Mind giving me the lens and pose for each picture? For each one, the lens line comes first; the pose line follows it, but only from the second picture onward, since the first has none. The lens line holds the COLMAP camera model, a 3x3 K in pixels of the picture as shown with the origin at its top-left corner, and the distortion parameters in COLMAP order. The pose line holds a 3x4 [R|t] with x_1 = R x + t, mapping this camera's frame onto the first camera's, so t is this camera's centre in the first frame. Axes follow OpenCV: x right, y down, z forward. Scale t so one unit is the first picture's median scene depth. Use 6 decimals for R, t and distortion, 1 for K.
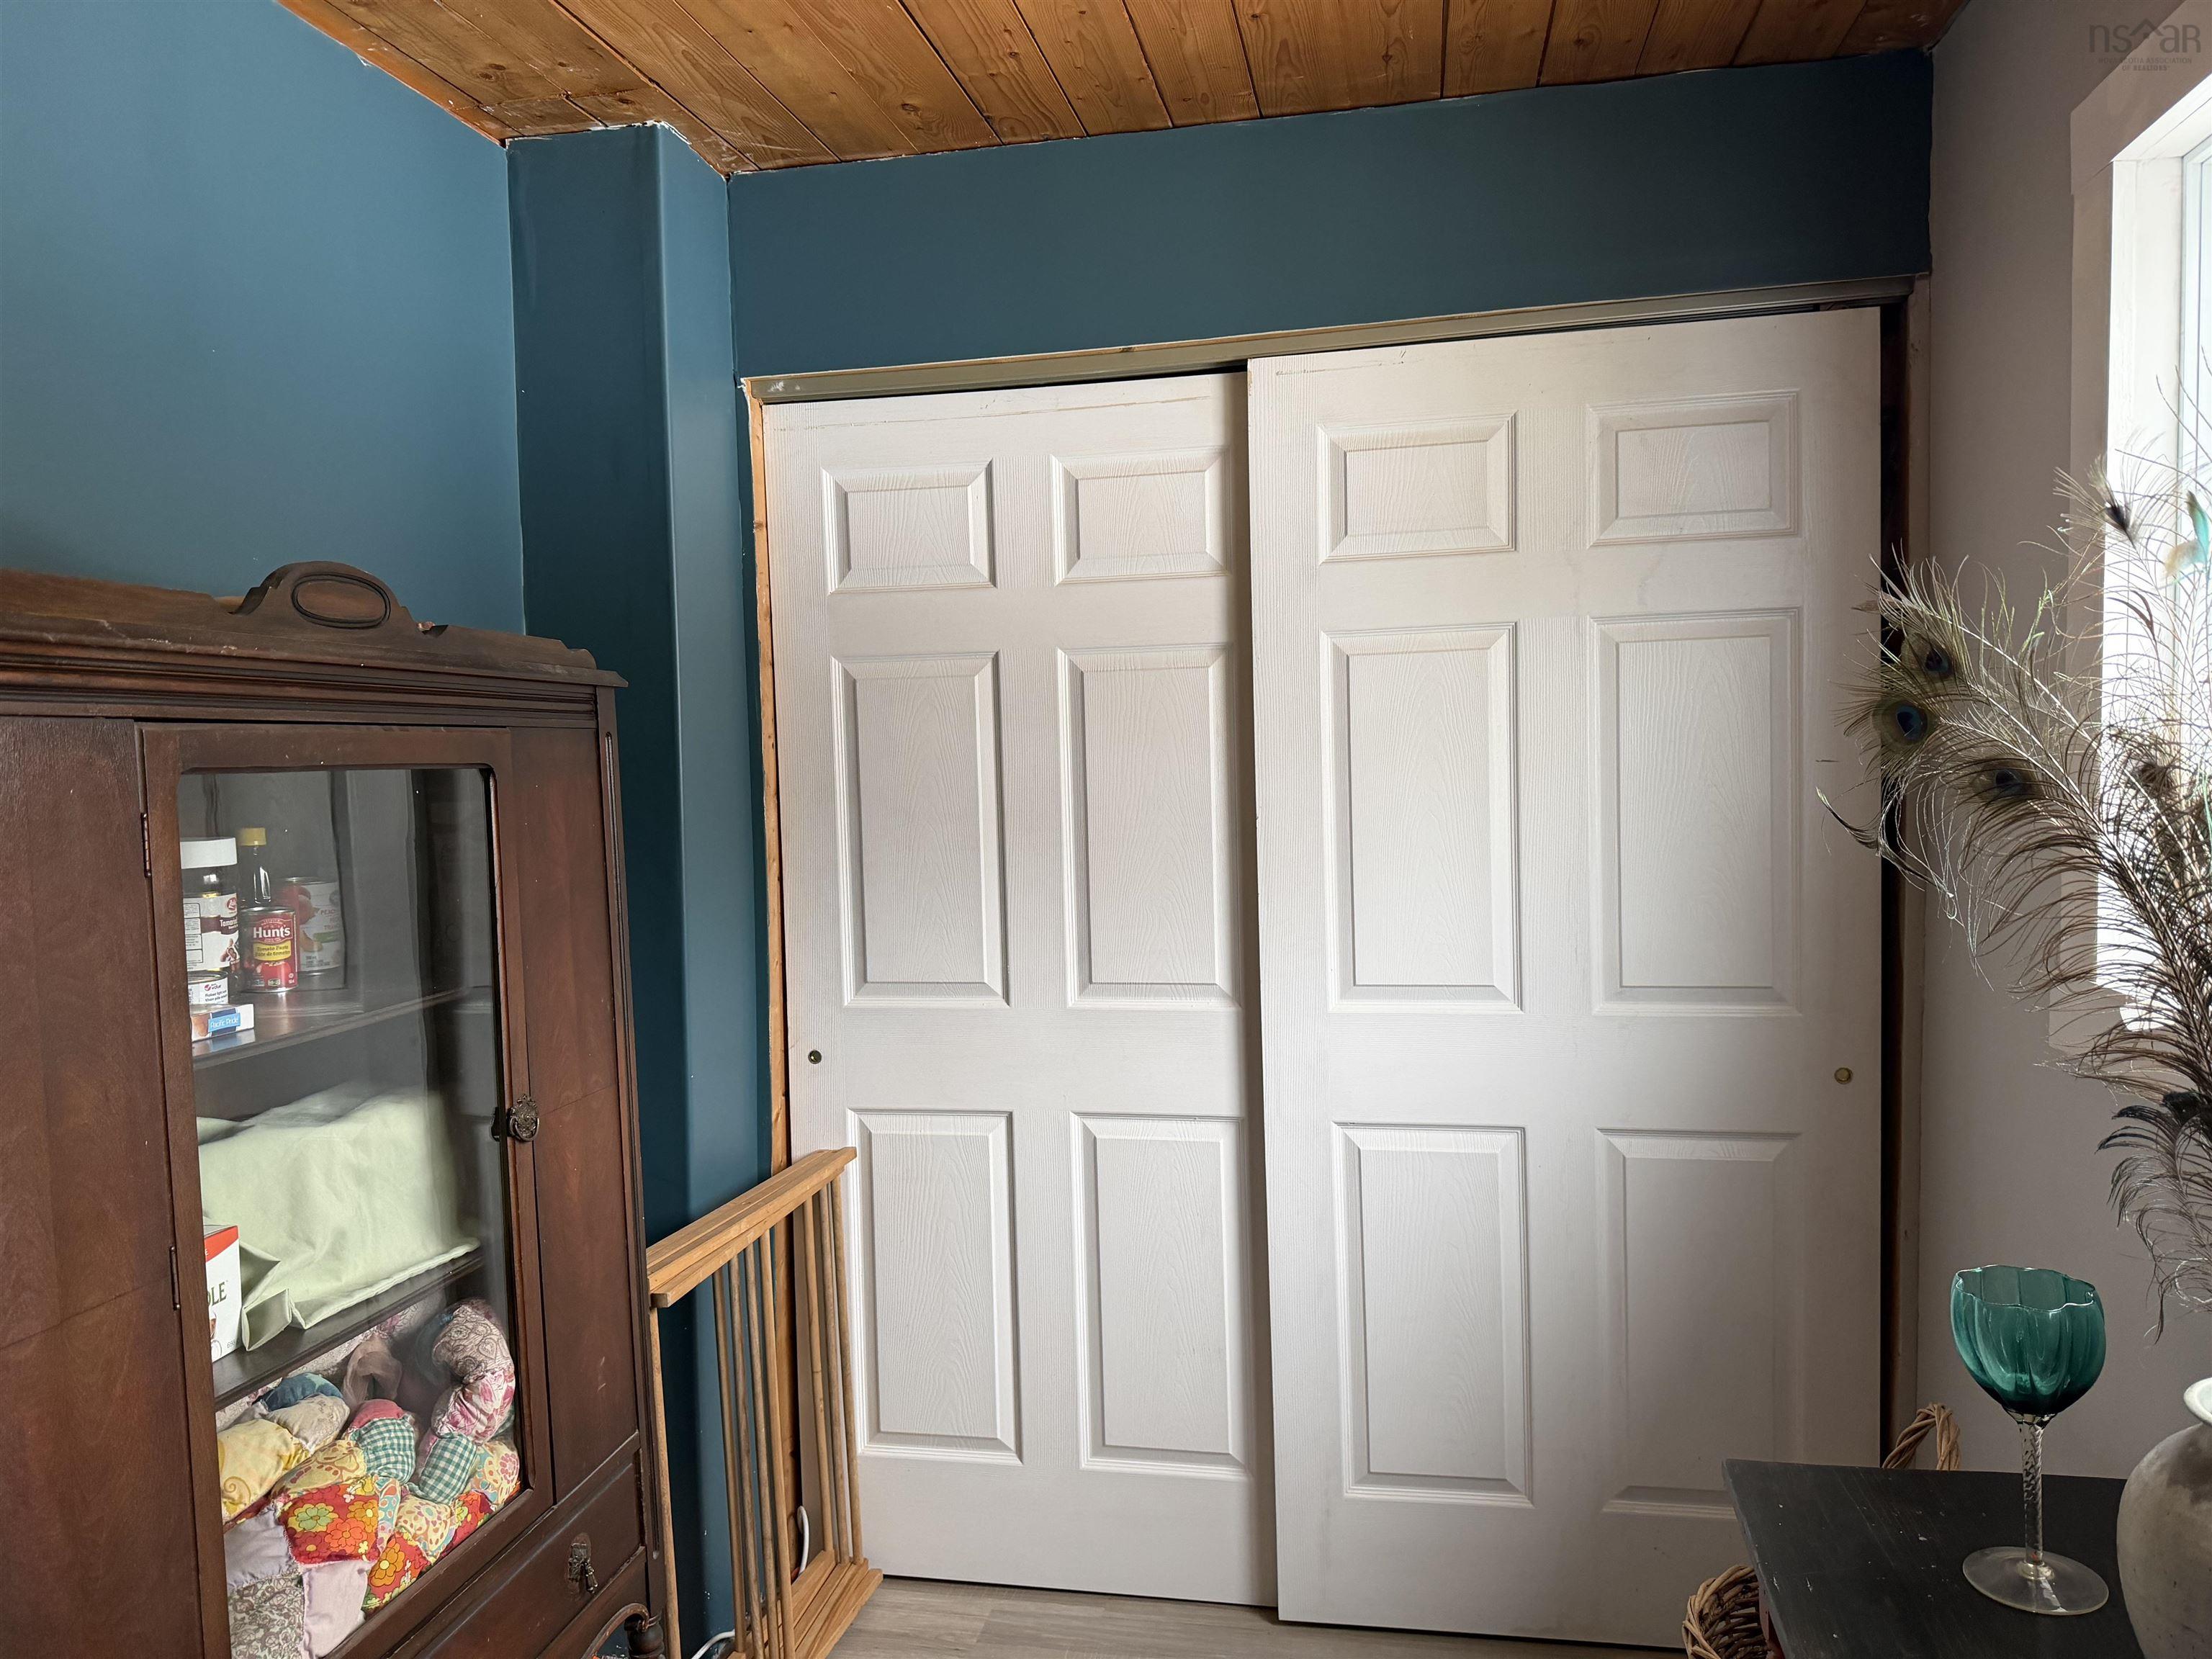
lens RADIAL K [[1555.7, 0, 1113.0], [0, 1555.7, 841.6], [0, 0, 1]] dist [0.055258, -0.069689]
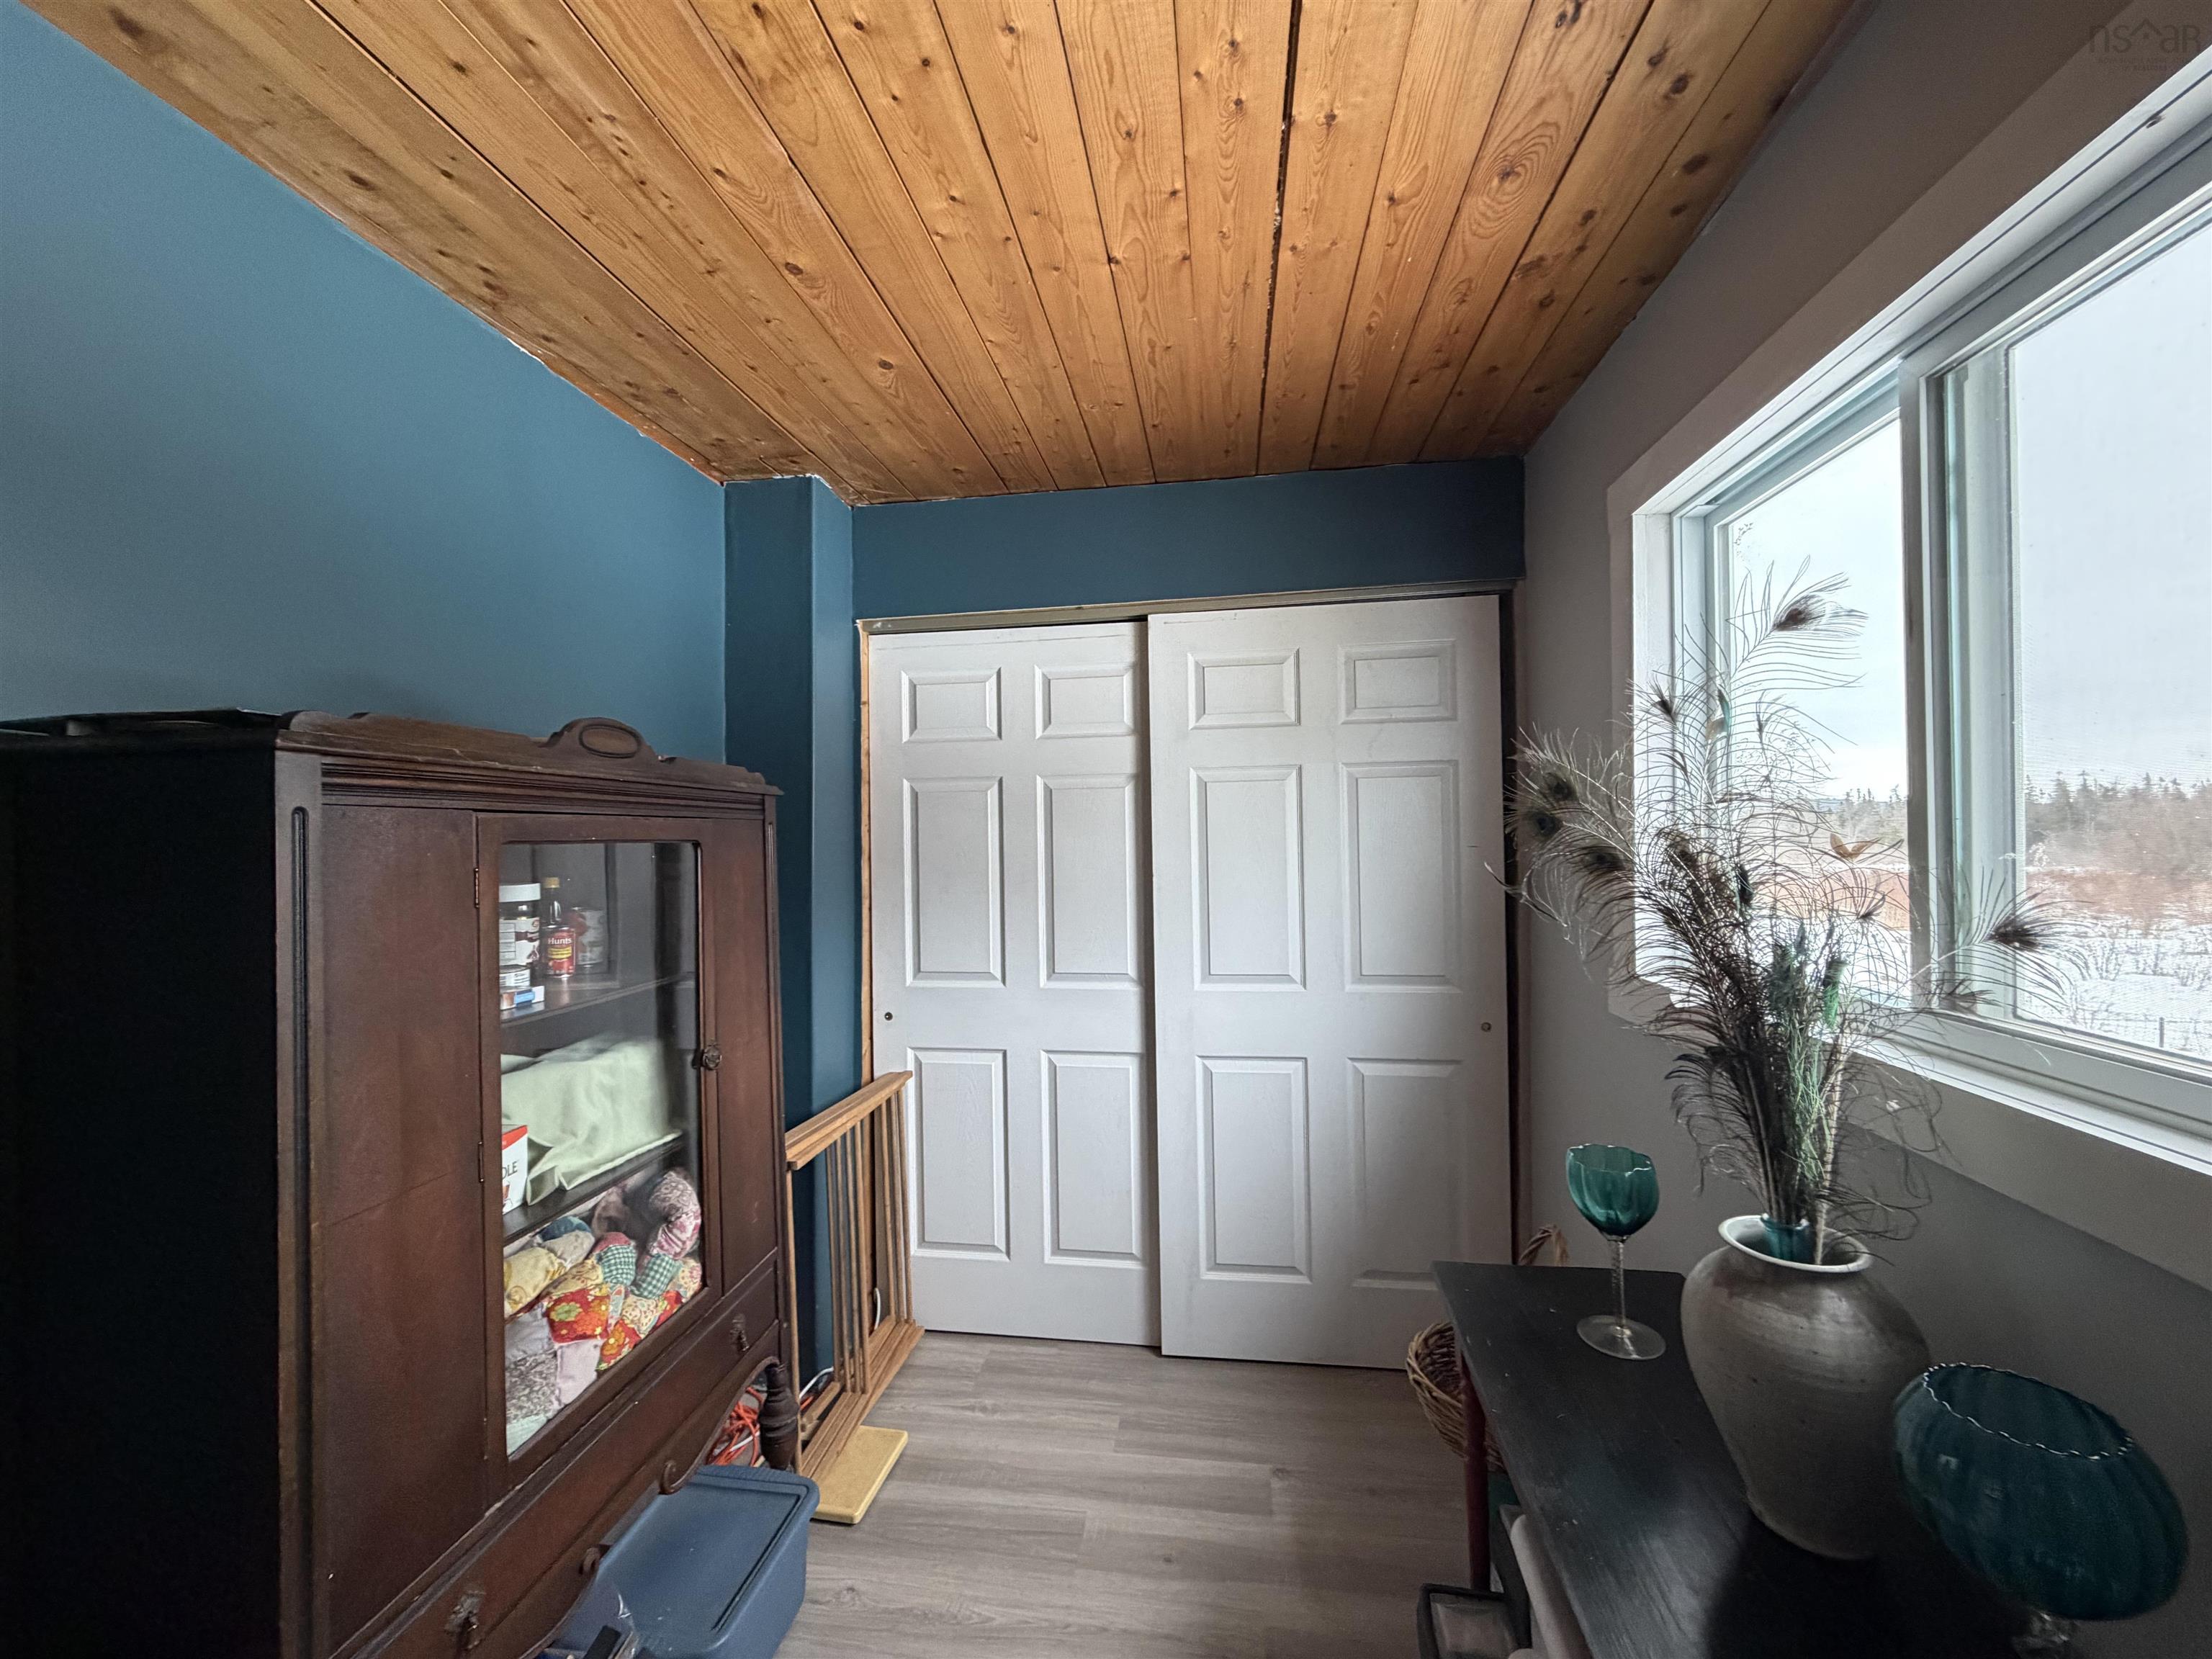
lens RADIAL K [[878.4, 0, 1104.2], [0, 878.4, 831.5], [0, 0, 1]] dist [-0.002503, 0.000531]
pose [[0.998776, 0.011148, 0.048196, -0.008450], [-0.008047, 0.997914, -0.064057, -0.001689], [-0.048809, 0.063590, 0.996782, 0.035990]]
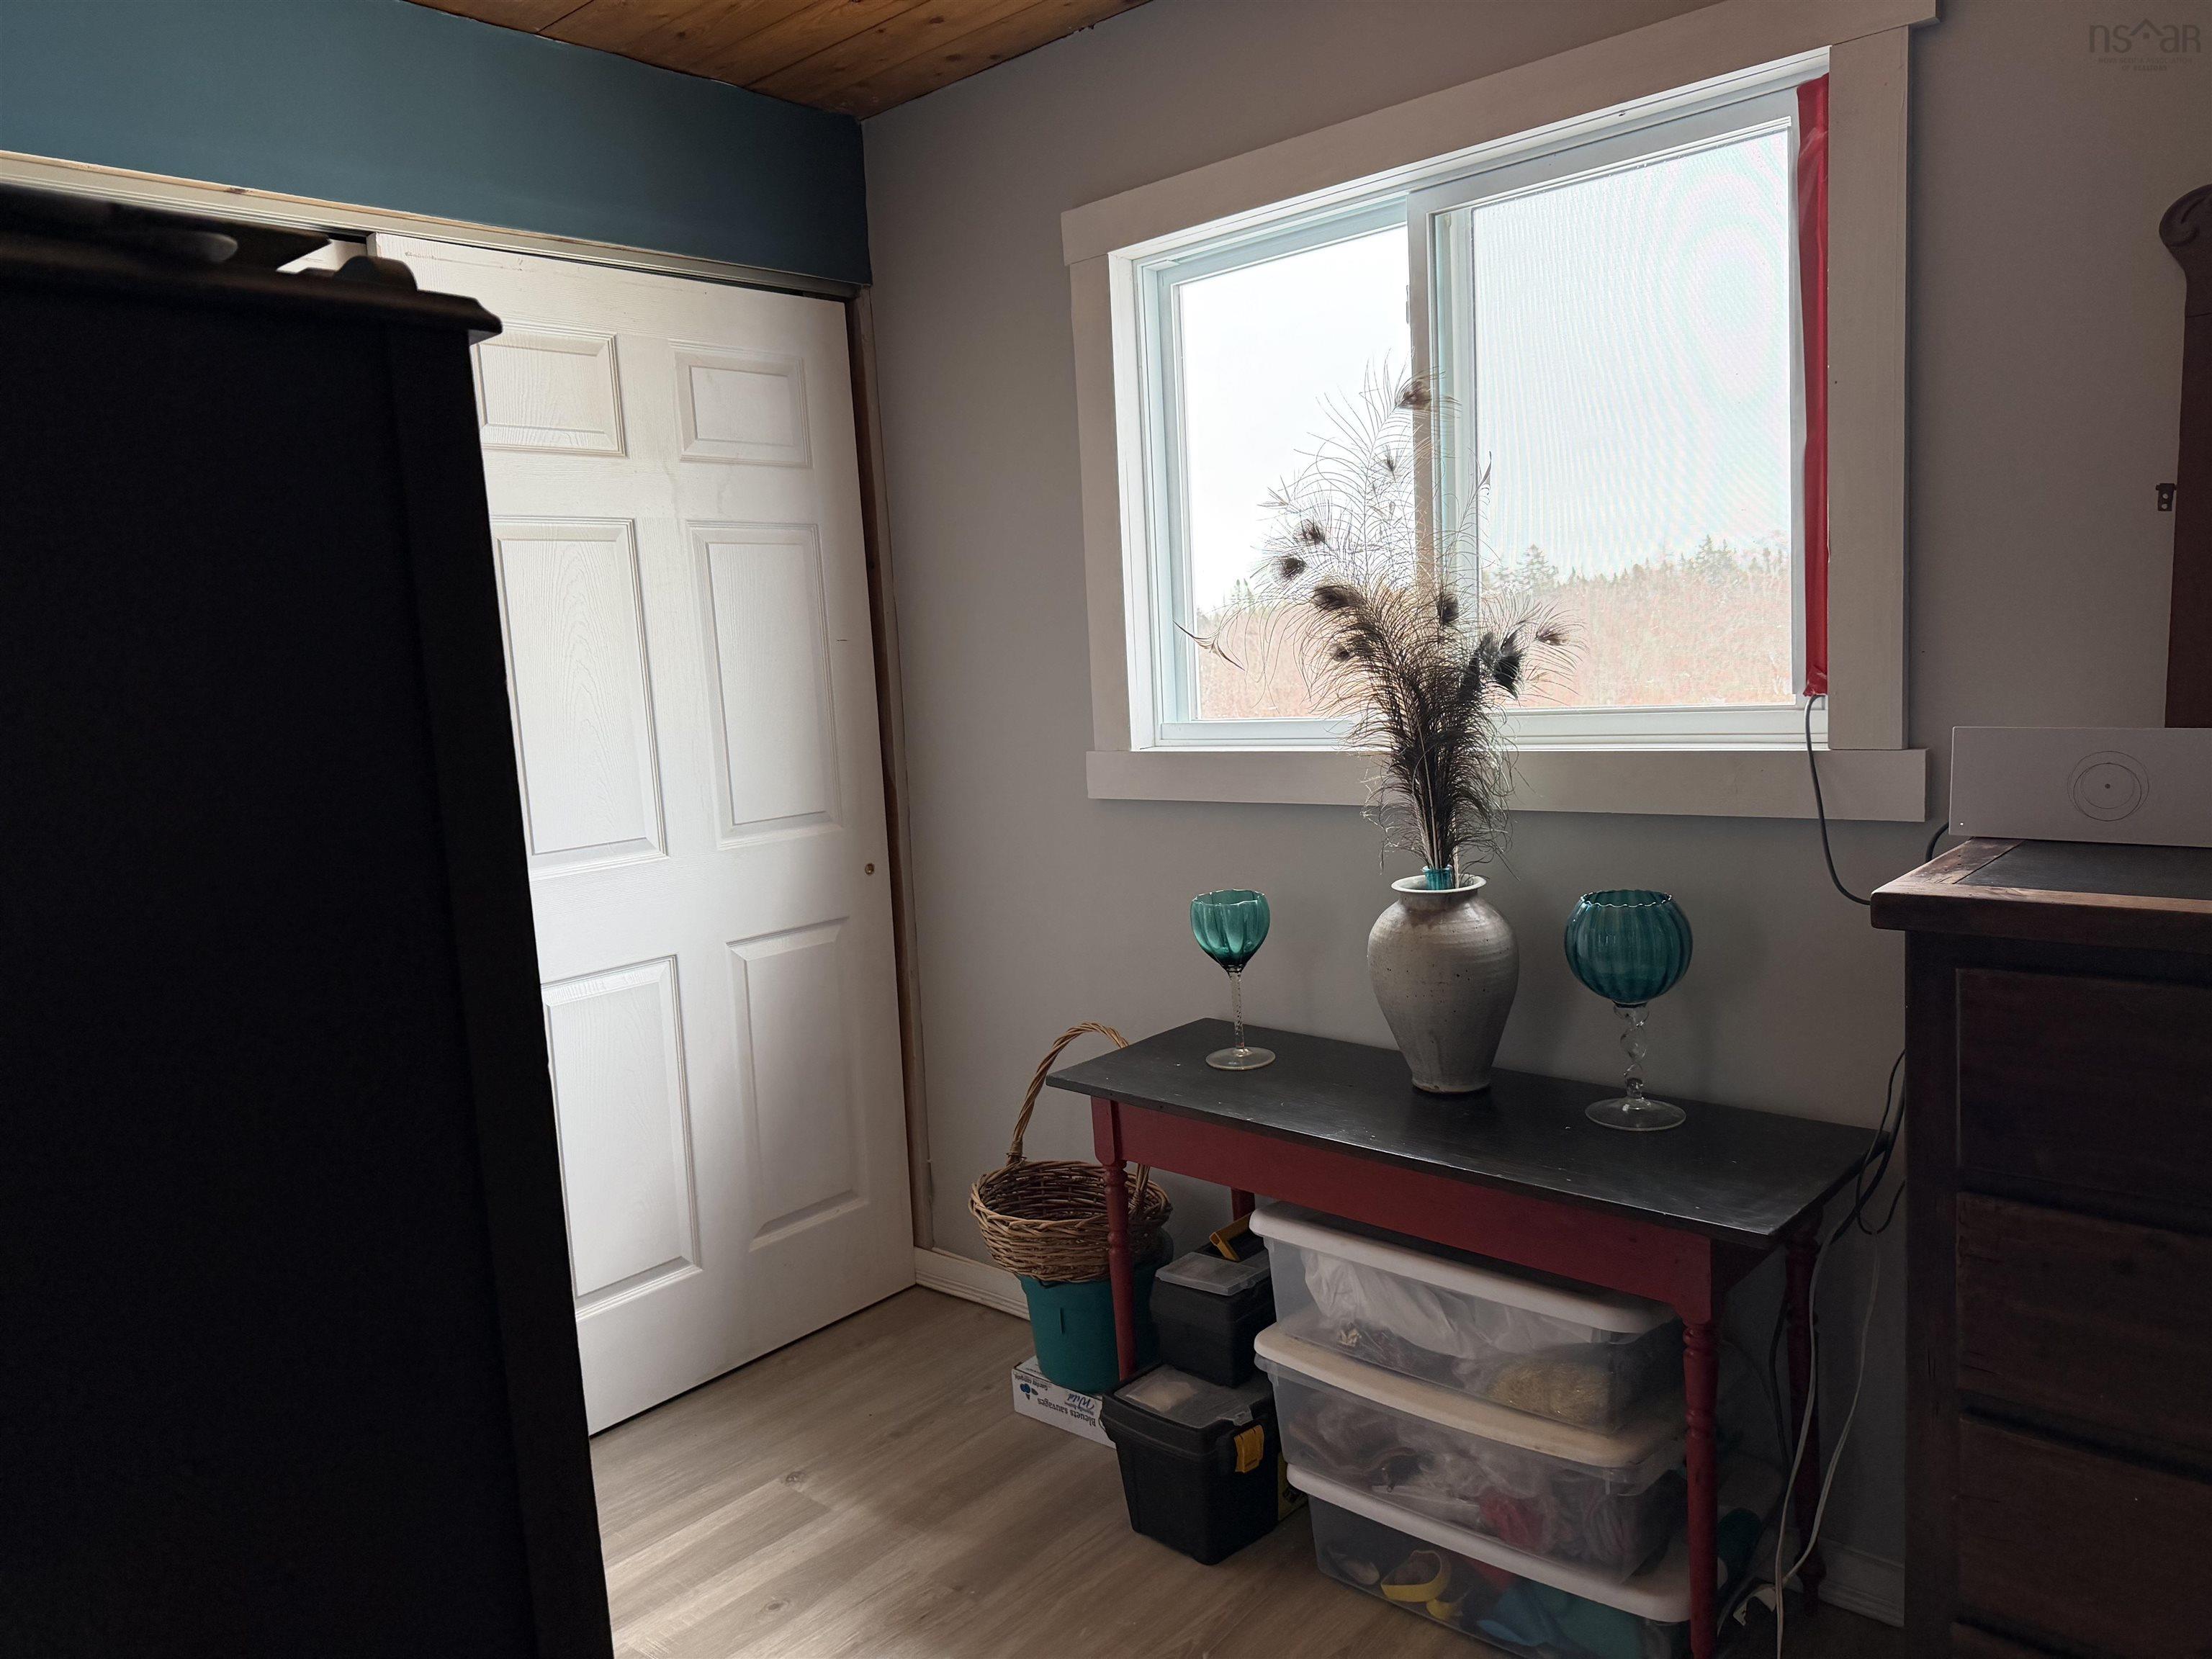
lens RADIAL K [[1555.7, 0, 1115.9], [0, 1555.7, 841.2], [0, 0, 1]] dist [0.055258, -0.069689]
pose [[0.509182, -0.111430, 0.853415, -0.603263], [0.093958, 0.992854, 0.073577, 0.046091], [-0.855515, 0.042722, 0.516013, 0.113759]]
